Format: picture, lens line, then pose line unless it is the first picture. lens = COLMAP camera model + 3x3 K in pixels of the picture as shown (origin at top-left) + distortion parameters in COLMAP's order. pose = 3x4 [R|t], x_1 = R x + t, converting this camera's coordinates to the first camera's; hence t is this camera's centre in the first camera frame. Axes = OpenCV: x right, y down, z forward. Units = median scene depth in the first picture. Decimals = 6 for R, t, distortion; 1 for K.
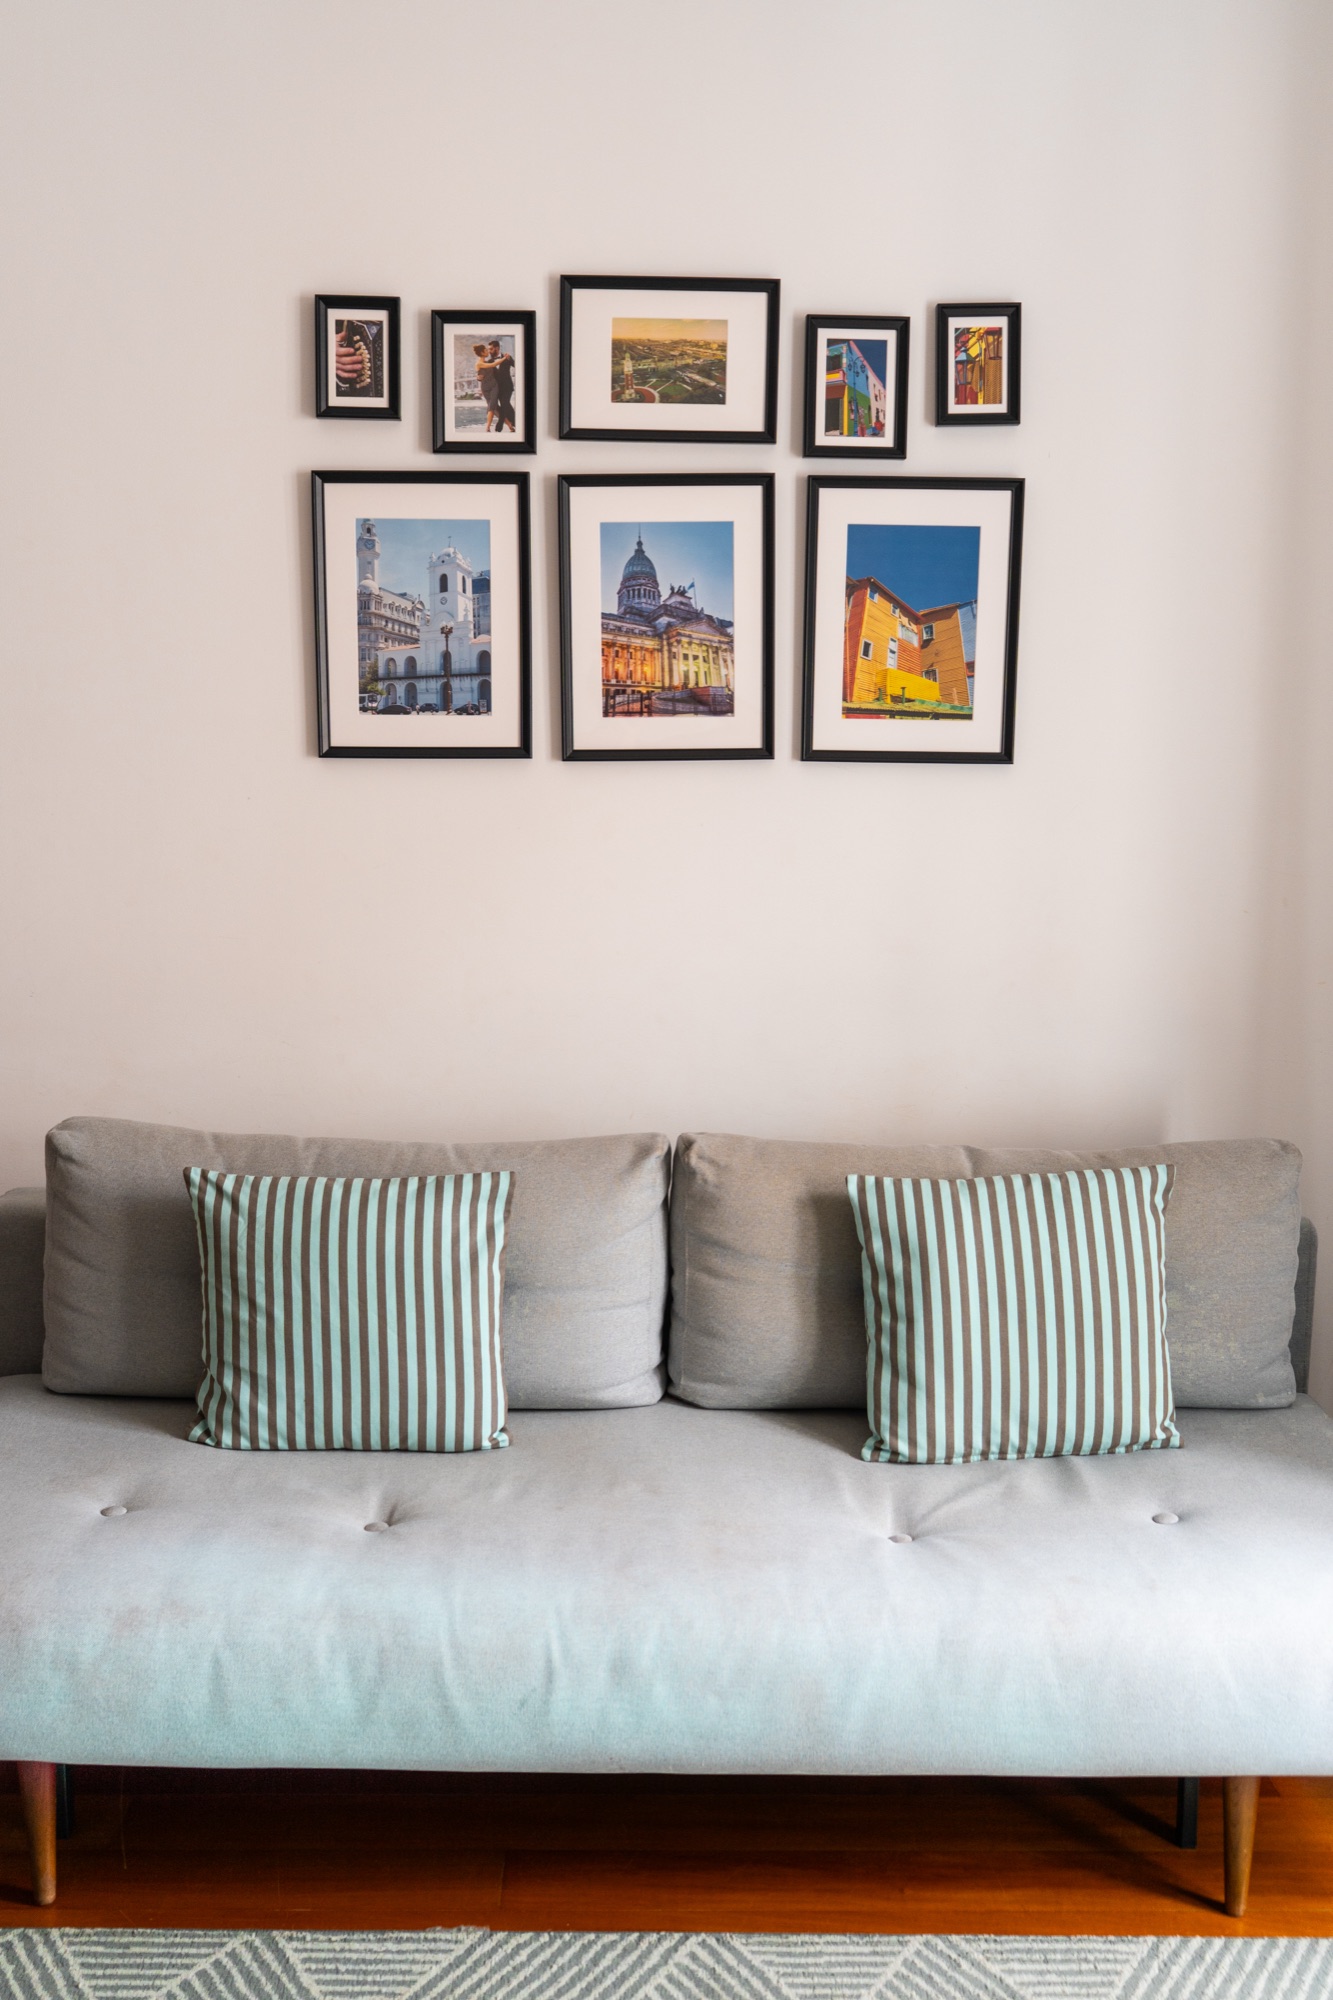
lens RADIAL K [[1894.6, 0, 666.5], [0, 1894.6, 1000.0], [0, 0, 1]] dist [-0.002281, 0.011948]
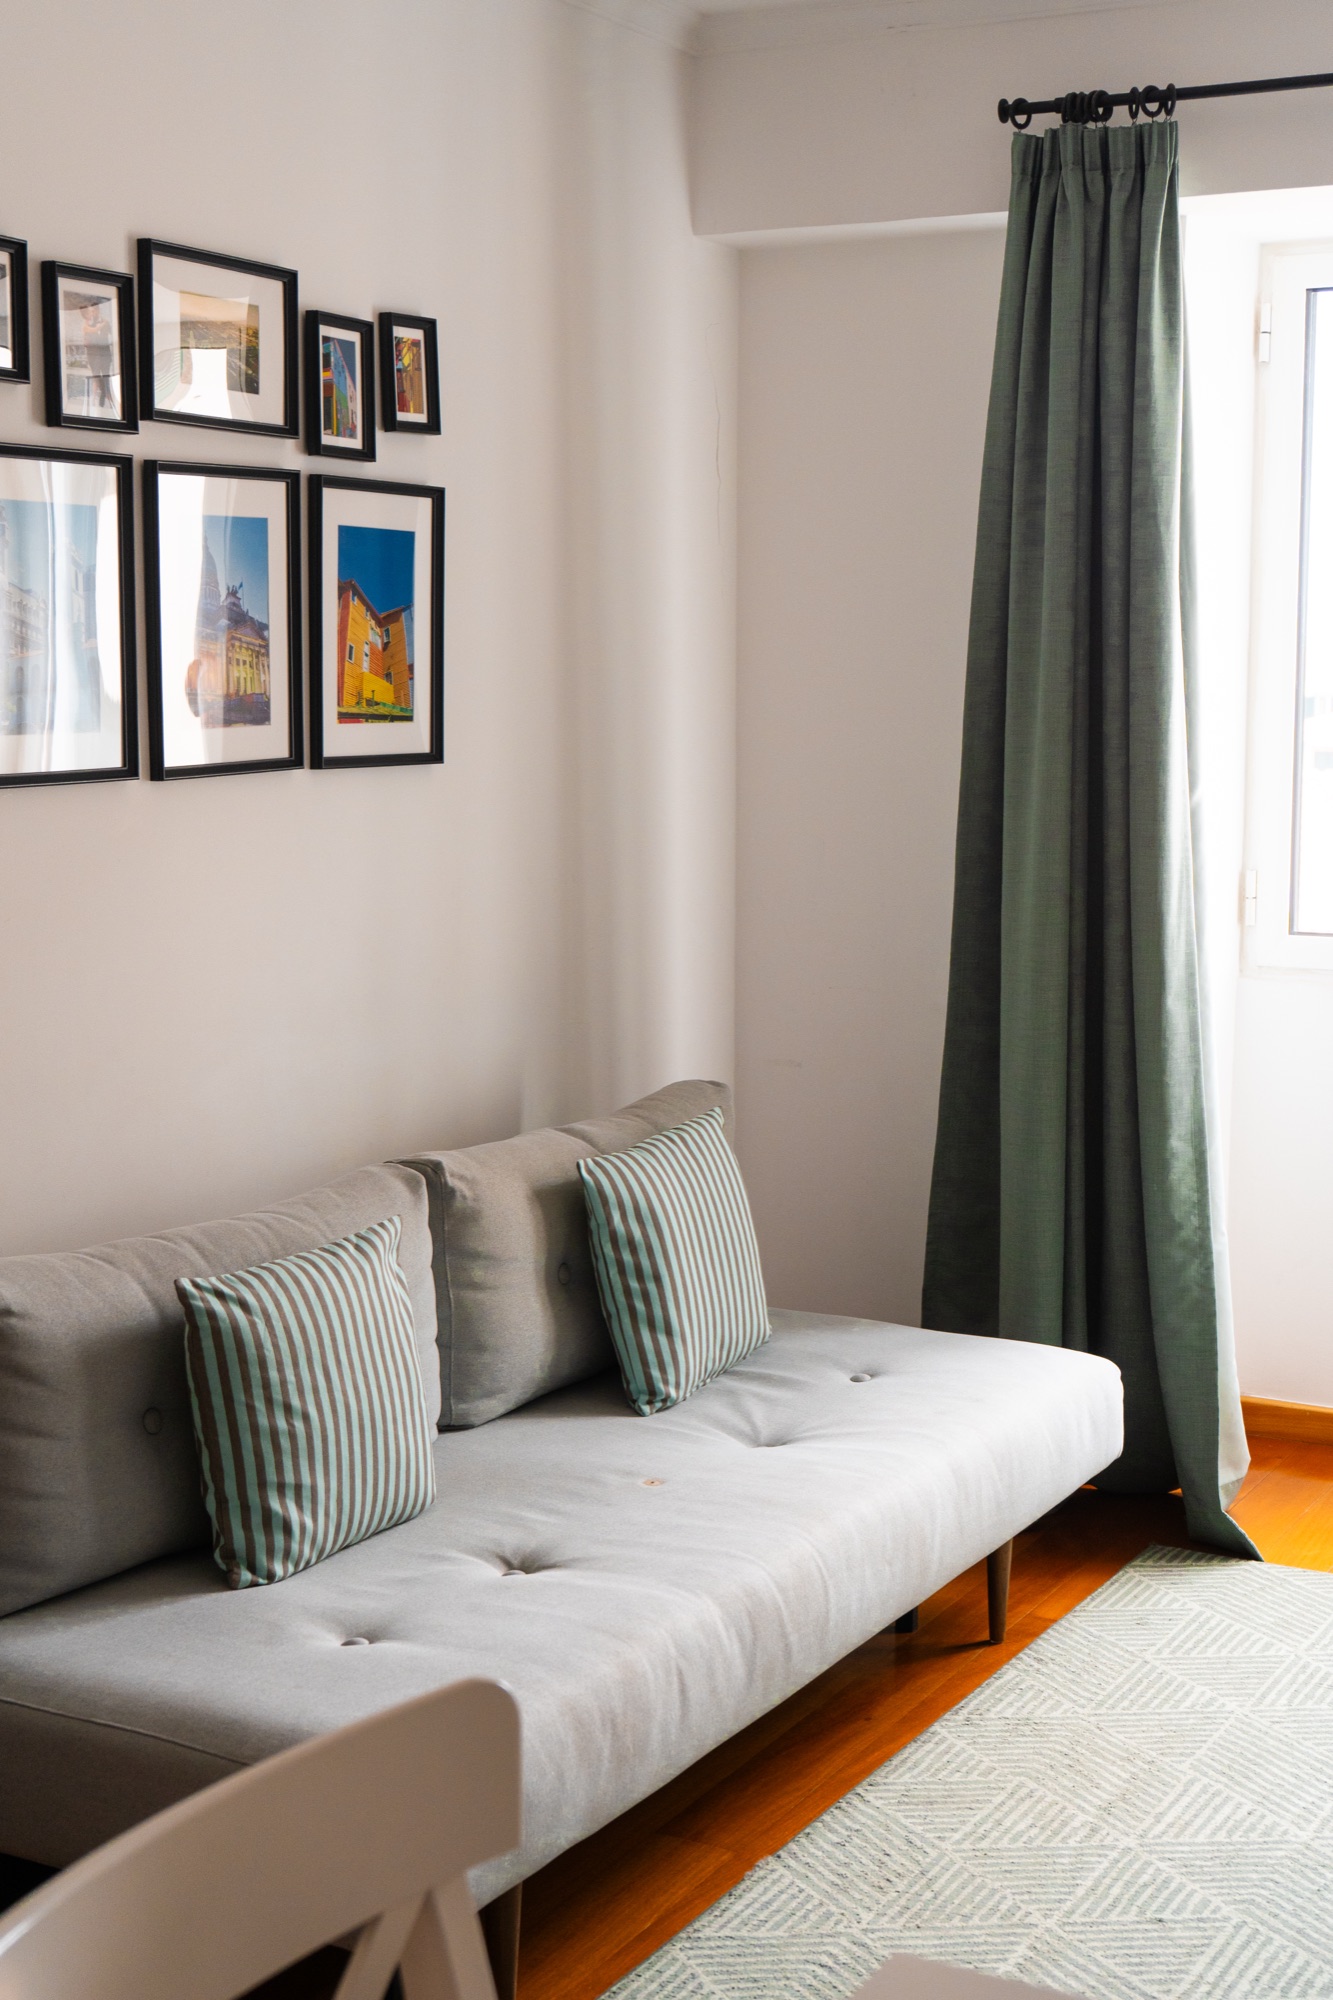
lens RADIAL K [[2746.3, 0, 666.5], [0, 2746.3, 1000.0], [0, 0, 1]] dist [0.015112, 0.010340]
pose [[0.494397, -0.115067, 0.861586, -1.075271], [0.123194, 0.990470, 0.061588, -0.076456], [-0.860462, 0.075693, 0.503861, 0.163365]]
